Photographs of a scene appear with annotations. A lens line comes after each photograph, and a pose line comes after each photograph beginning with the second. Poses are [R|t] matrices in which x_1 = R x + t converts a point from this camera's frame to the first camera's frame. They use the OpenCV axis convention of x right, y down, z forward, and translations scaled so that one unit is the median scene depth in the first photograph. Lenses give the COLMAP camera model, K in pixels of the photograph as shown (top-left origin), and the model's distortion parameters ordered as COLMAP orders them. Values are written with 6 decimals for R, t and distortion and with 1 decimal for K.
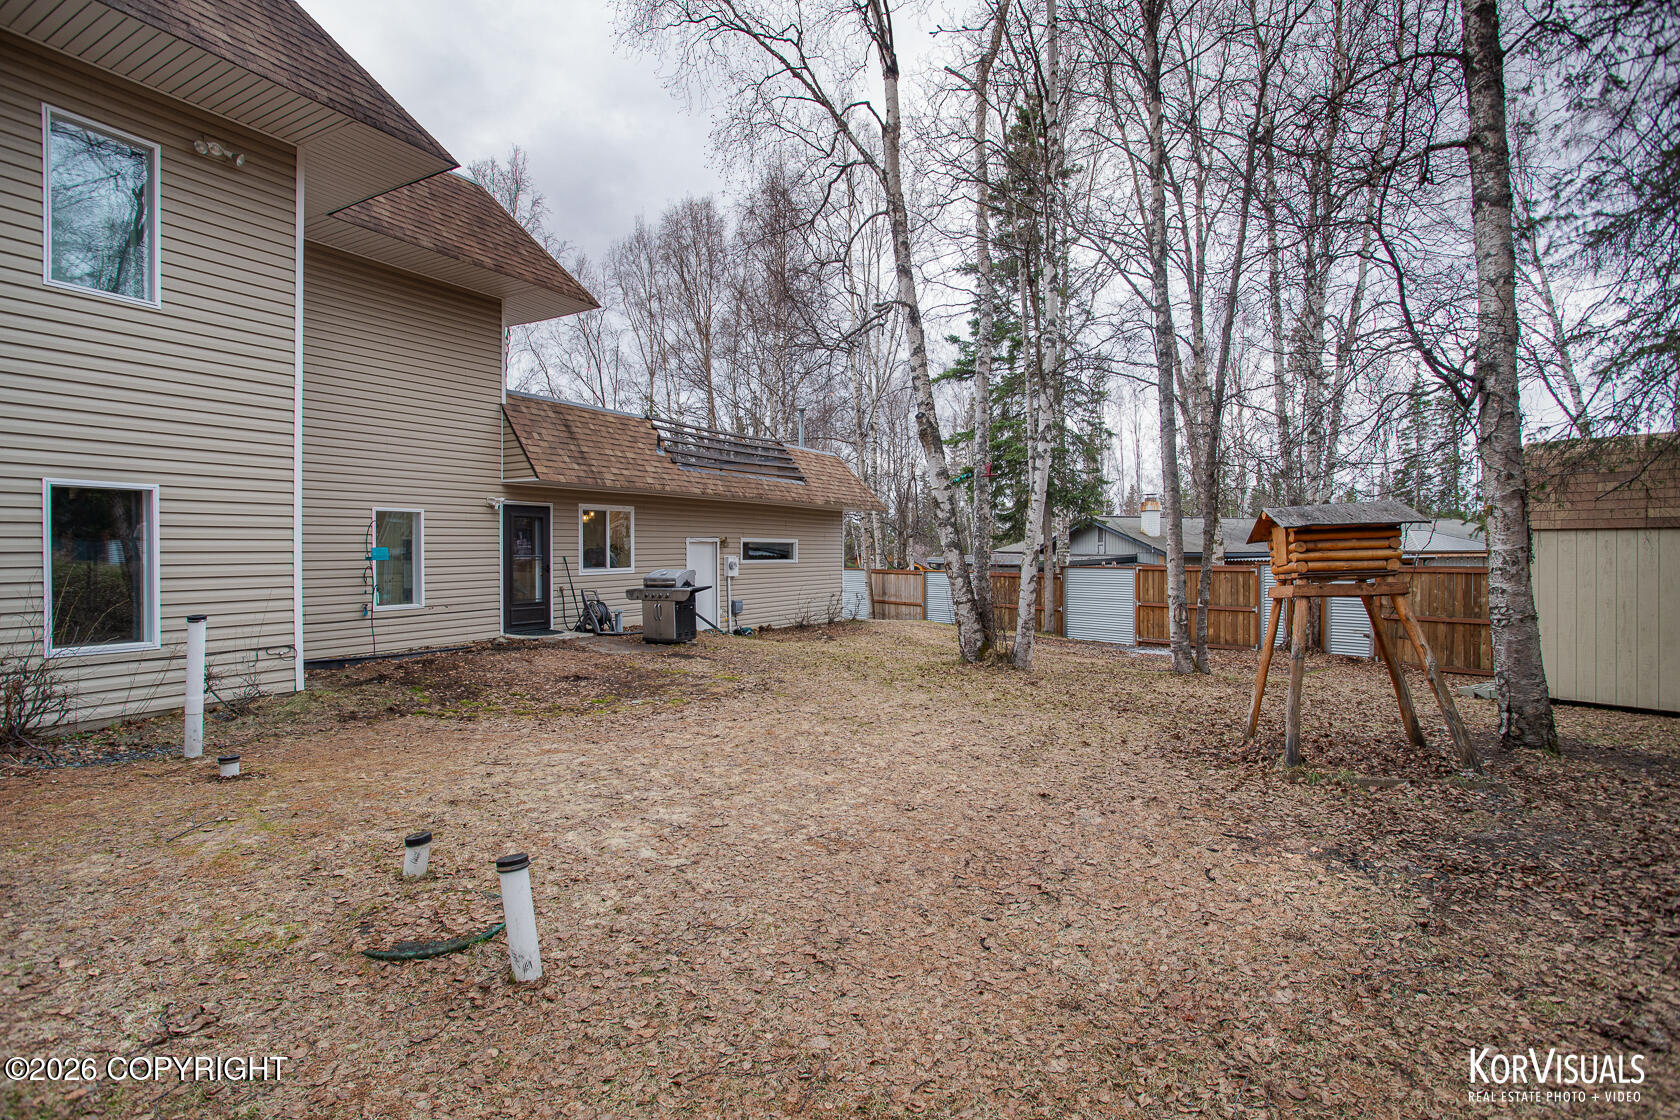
lens RADIAL K [[821.5, 0, 840.0], [0, 821.5, 560.0], [0, 0, 1]] dist [-0.038171, 0.001044]
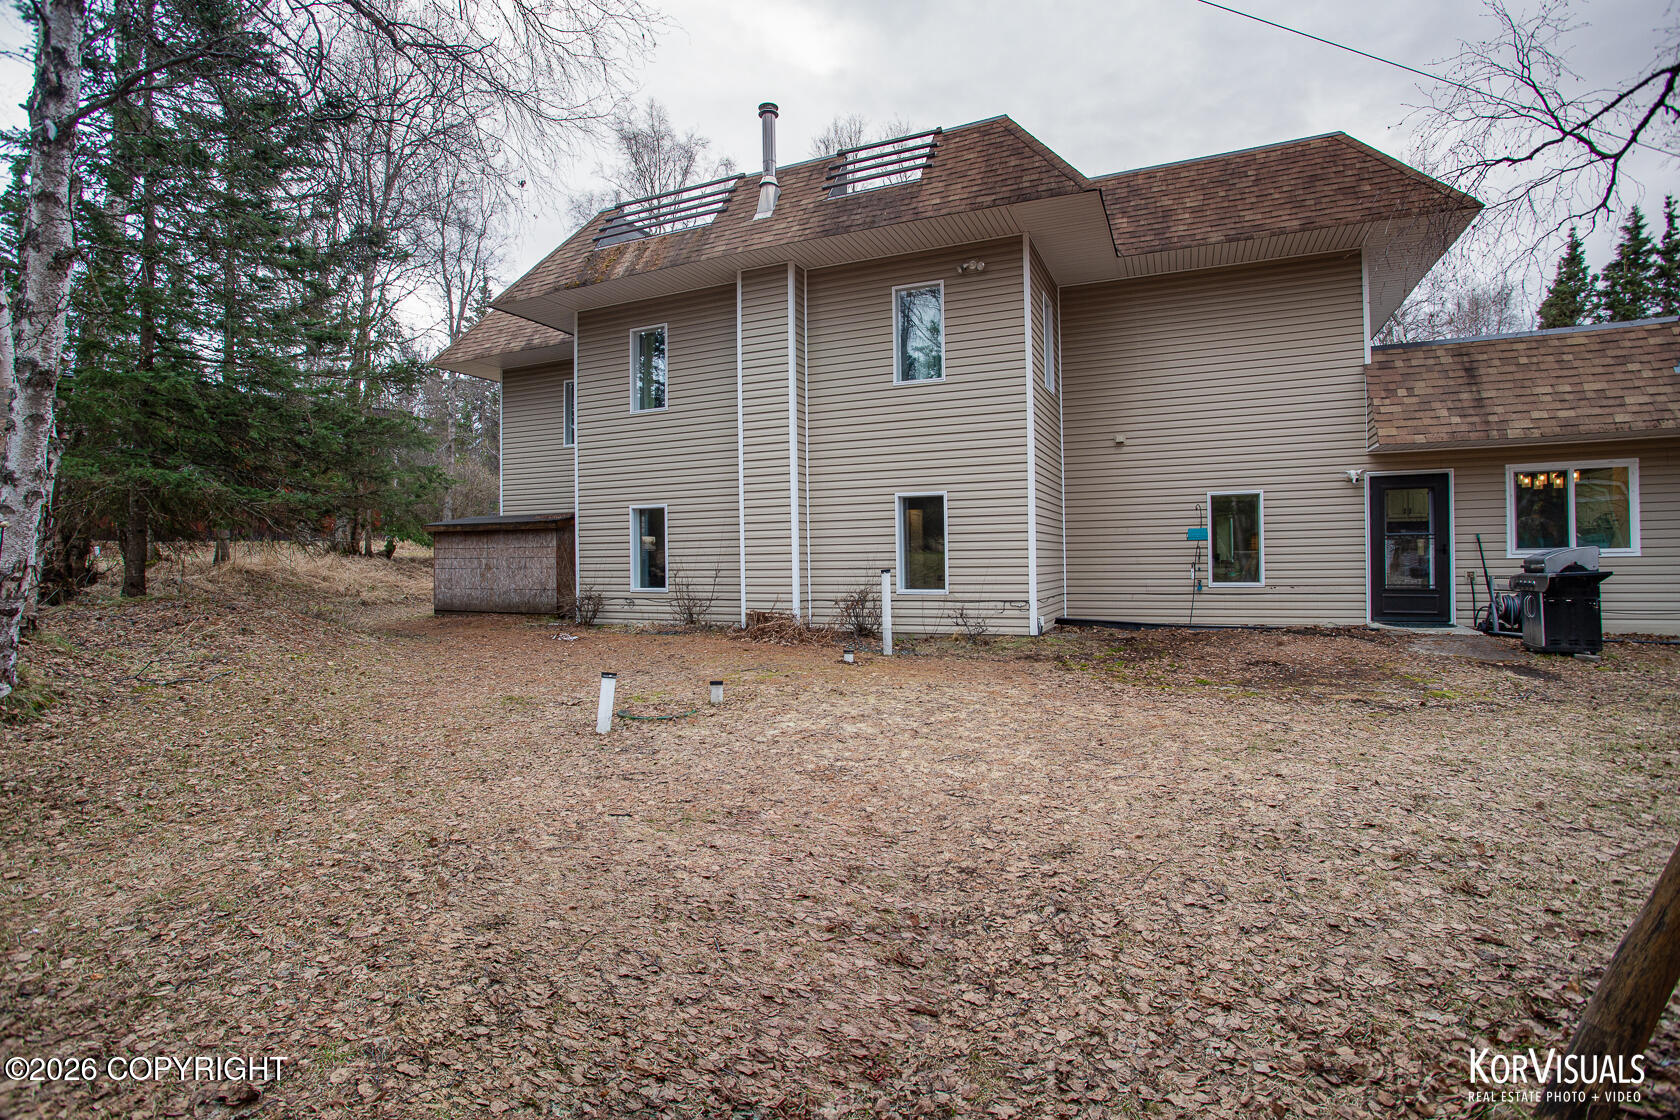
lens RADIAL K [[821.5, 0, 840.0], [0, 821.5, 560.0], [0, 0, 1]] dist [-0.038171, 0.001044]
pose [[0.095634, 0.003479, -0.995411, 0.411390], [0.000874, 0.999993, 0.003579, 0.019612], [0.995416, -0.001212, 0.095630, 0.339081]]
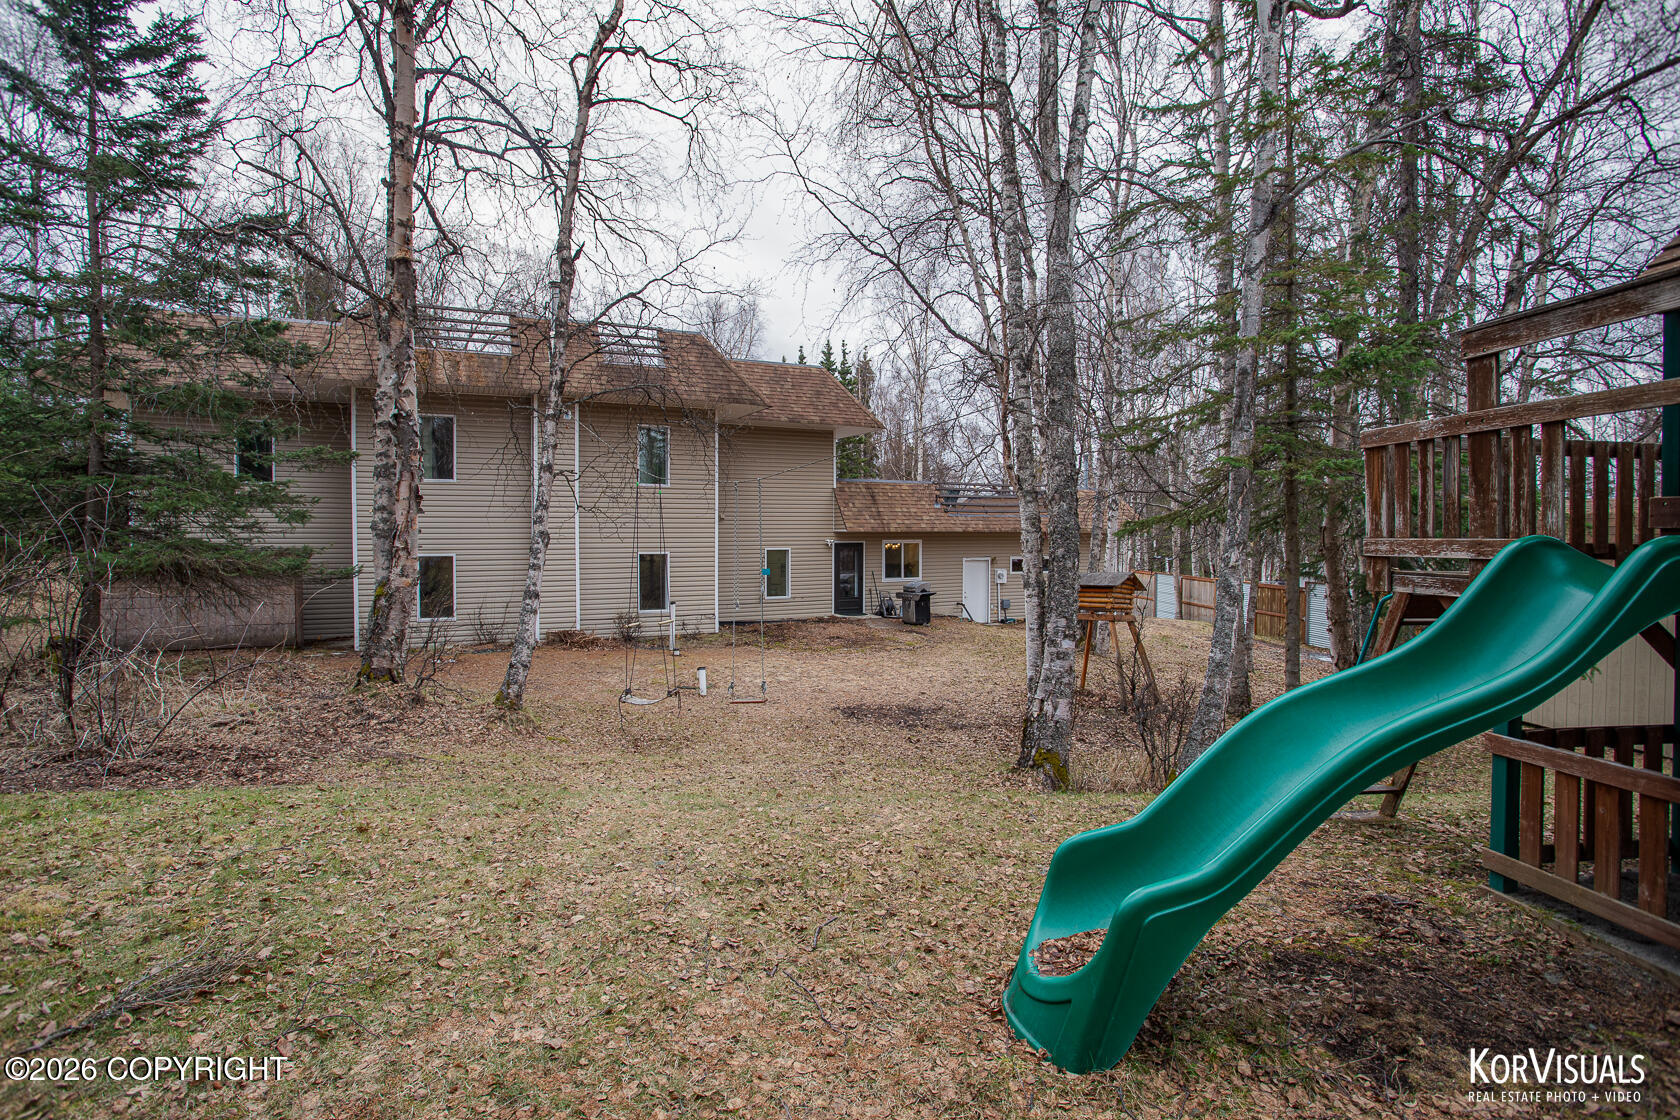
lens RADIAL K [[821.5, 0, 840.0], [0, 821.5, 560.0], [0, 0, 1]] dist [-0.038171, 0.001044]
pose [[0.827437, 0.018451, -0.561256, 0.637137], [-0.008075, 0.999748, 0.020962, -0.070214], [0.561501, -0.012813, 0.827377, -0.522301]]
